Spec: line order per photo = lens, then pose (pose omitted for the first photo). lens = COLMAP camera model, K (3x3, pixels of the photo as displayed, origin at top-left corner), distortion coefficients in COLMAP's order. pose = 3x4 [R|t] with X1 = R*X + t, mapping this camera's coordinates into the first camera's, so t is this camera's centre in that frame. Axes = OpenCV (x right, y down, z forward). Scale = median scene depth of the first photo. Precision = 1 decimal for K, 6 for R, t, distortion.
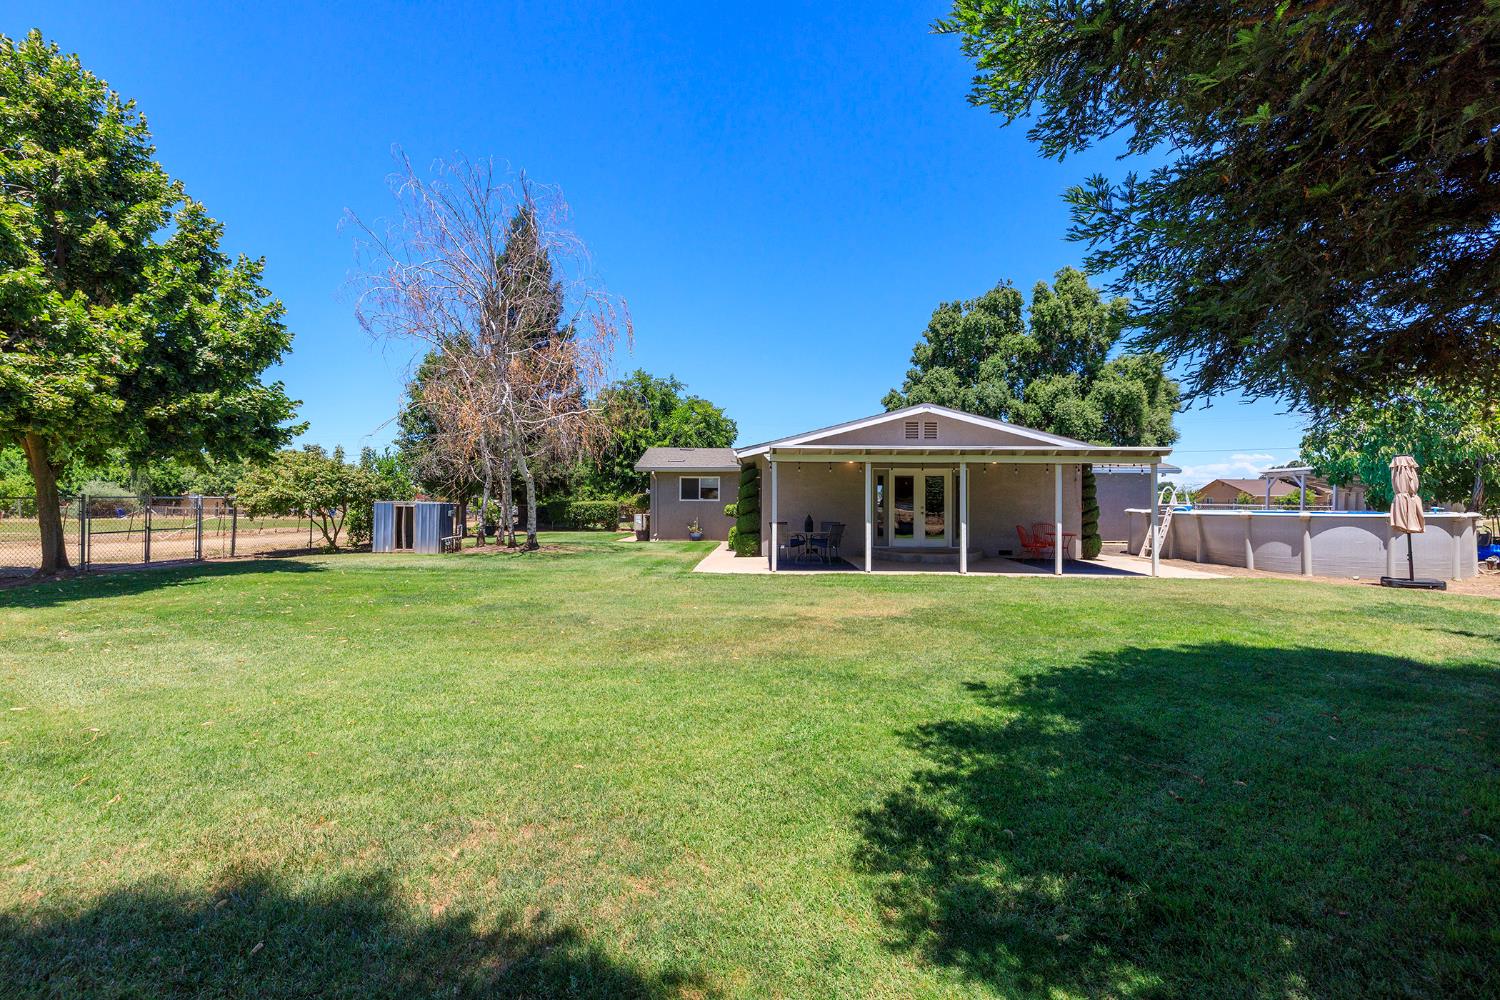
lens RADIAL K [[626.6, 0, 748.8], [0, 626.6, 496.3], [0, 0, 1]] dist [0.001316, -0.001064]
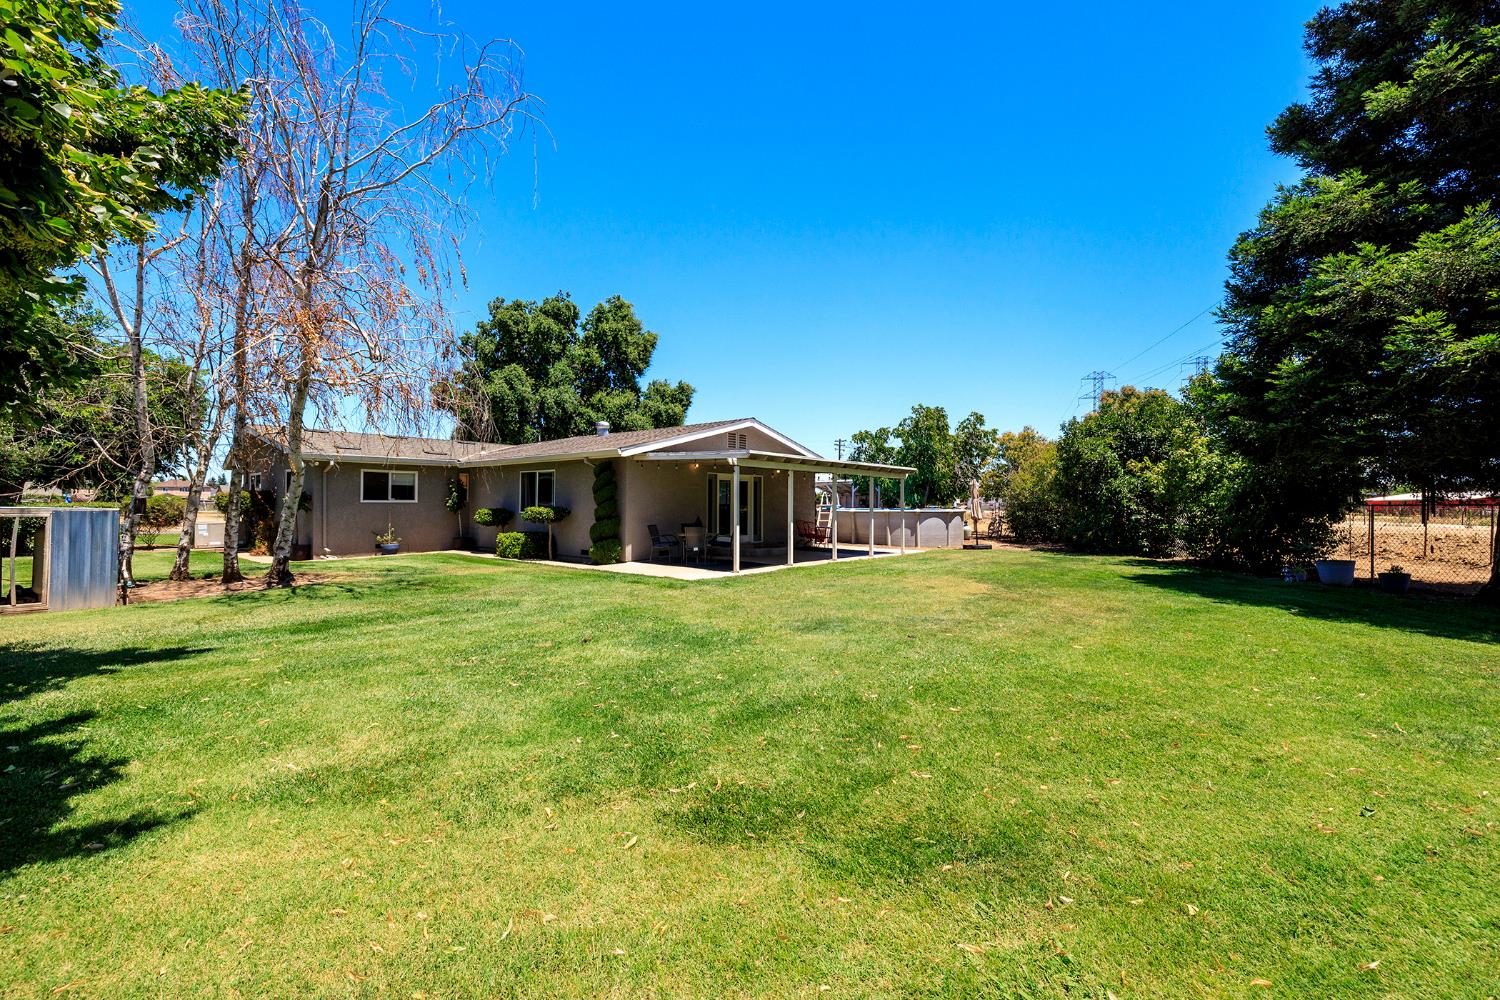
lens RADIAL K [[626.6, 0, 749.1], [0, 626.6, 499.5], [0, 0, 1]] dist [0.001316, -0.001064]
pose [[0.615252, 0.002780, 0.788326, -0.250448], [-0.006892, 0.999975, 0.001853, -0.000249], [-0.788300, -0.006573, 0.615255, 0.115501]]
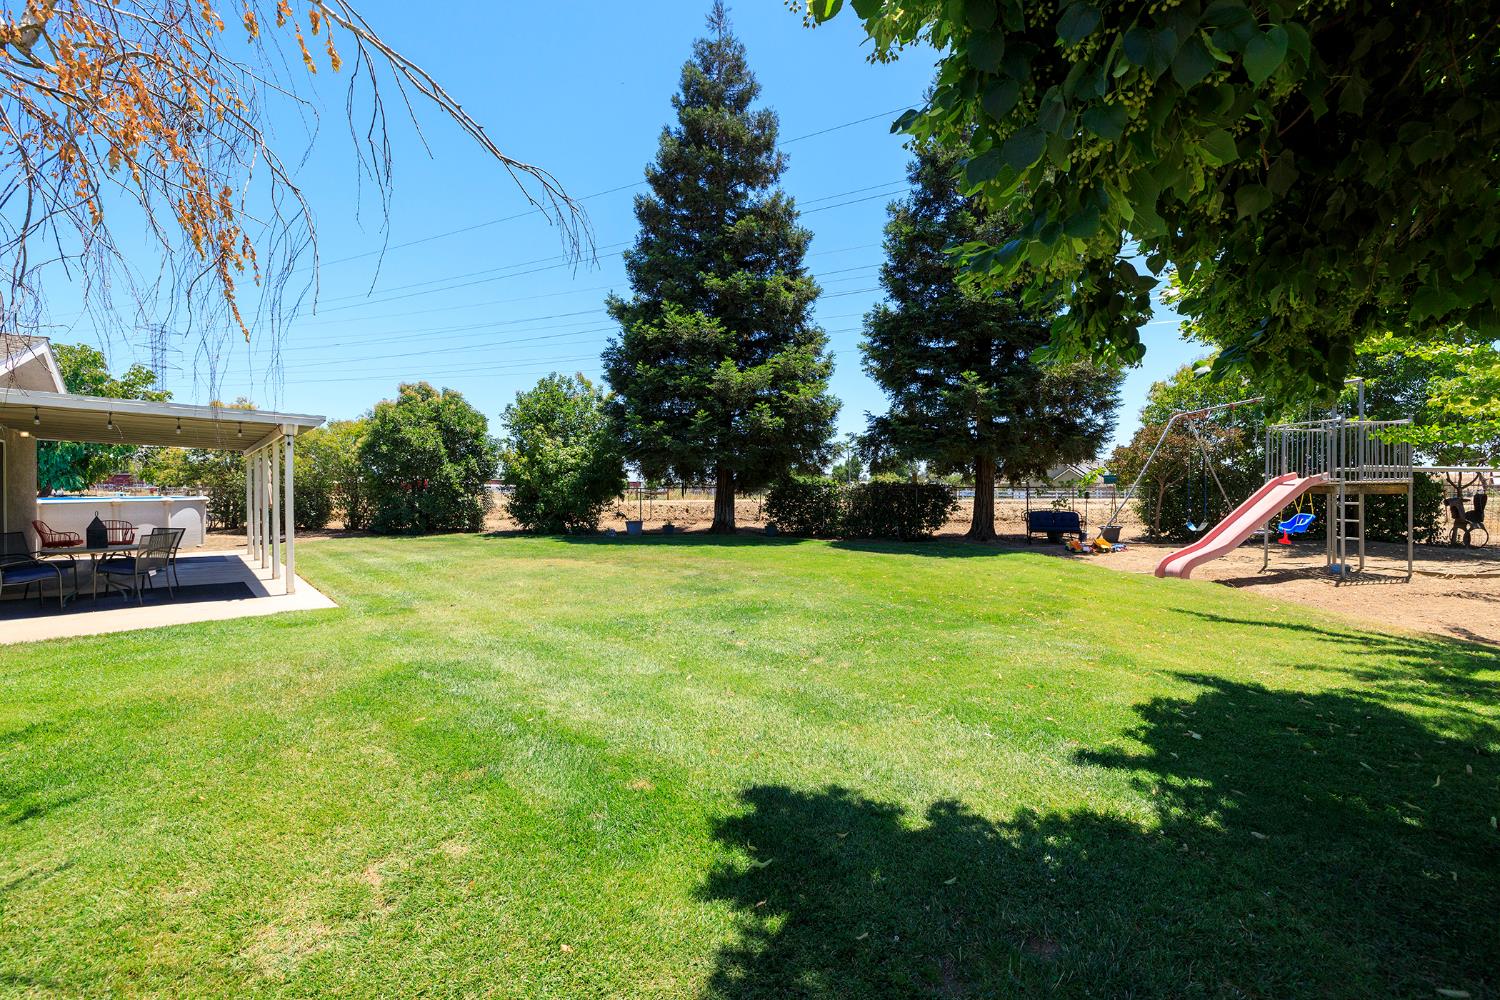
lens RADIAL K [[626.6, 0, 746.0], [0, 626.6, 493.8], [0, 0, 1]] dist [0.001316, -0.001064]
pose [[-0.698198, -0.011471, 0.715813, -0.267406], [-0.007284, 0.999934, 0.008920, -0.000193], [-0.715868, 0.001014, -0.698235, 0.370837]]
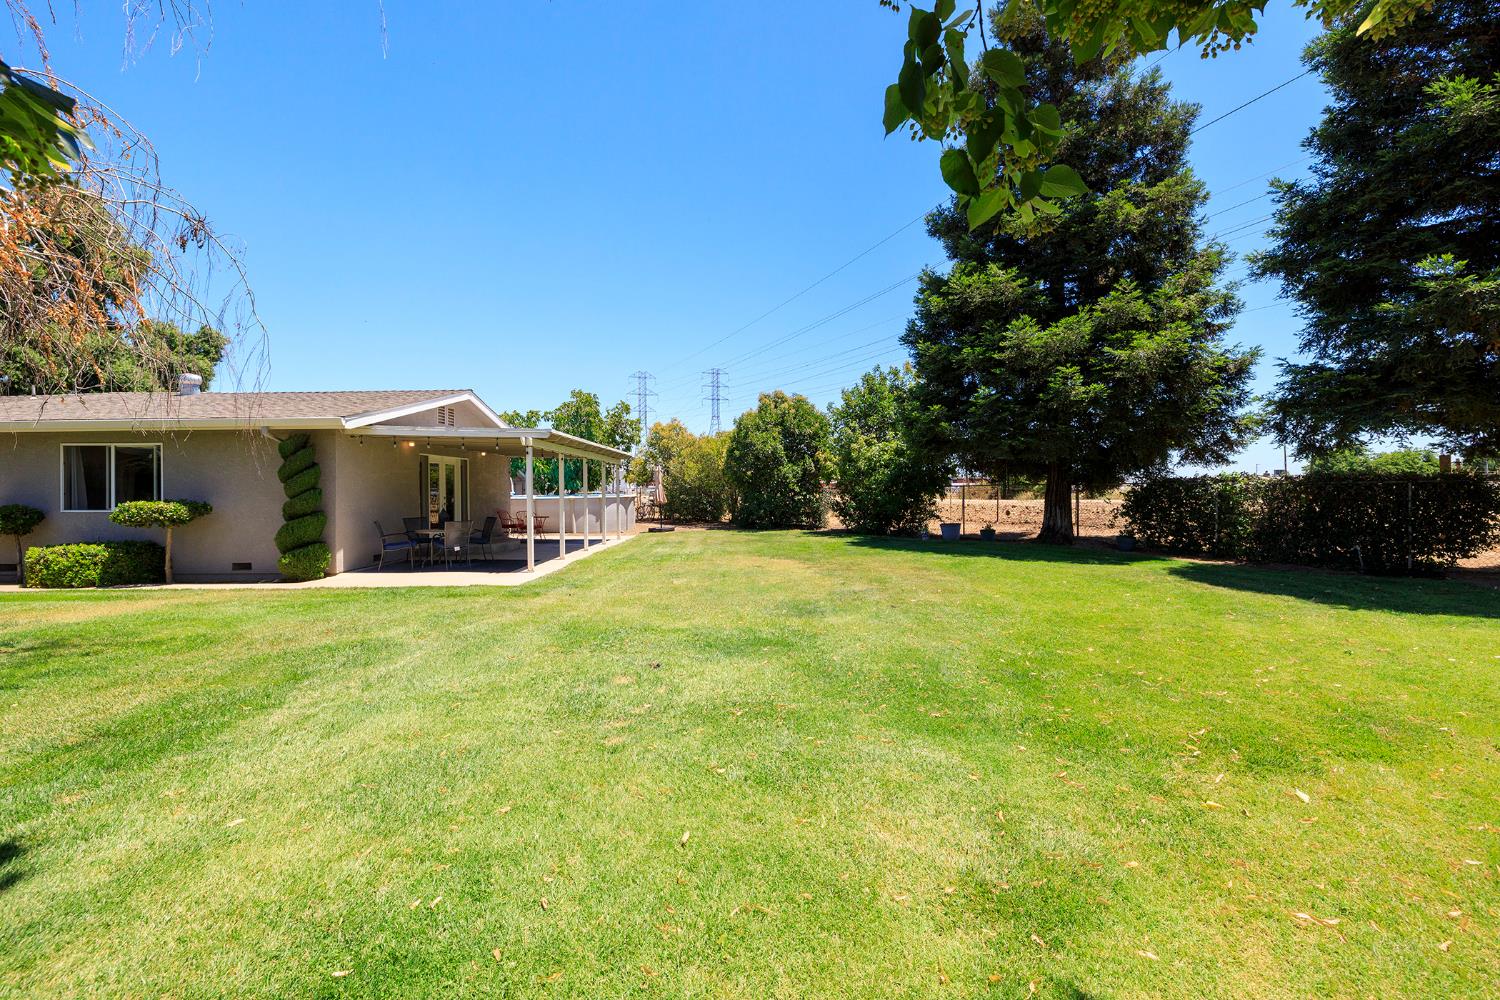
lens RADIAL K [[626.6, 0, 739.8], [0, 626.6, 493.8], [0, 0, 1]] dist [0.001316, -0.001064]
pose [[-0.025838, -0.012881, 0.999583, -0.278868], [0.001825, 0.999915, 0.012932, 0.000189], [-0.999664, 0.002159, -0.025812, 0.240006]]
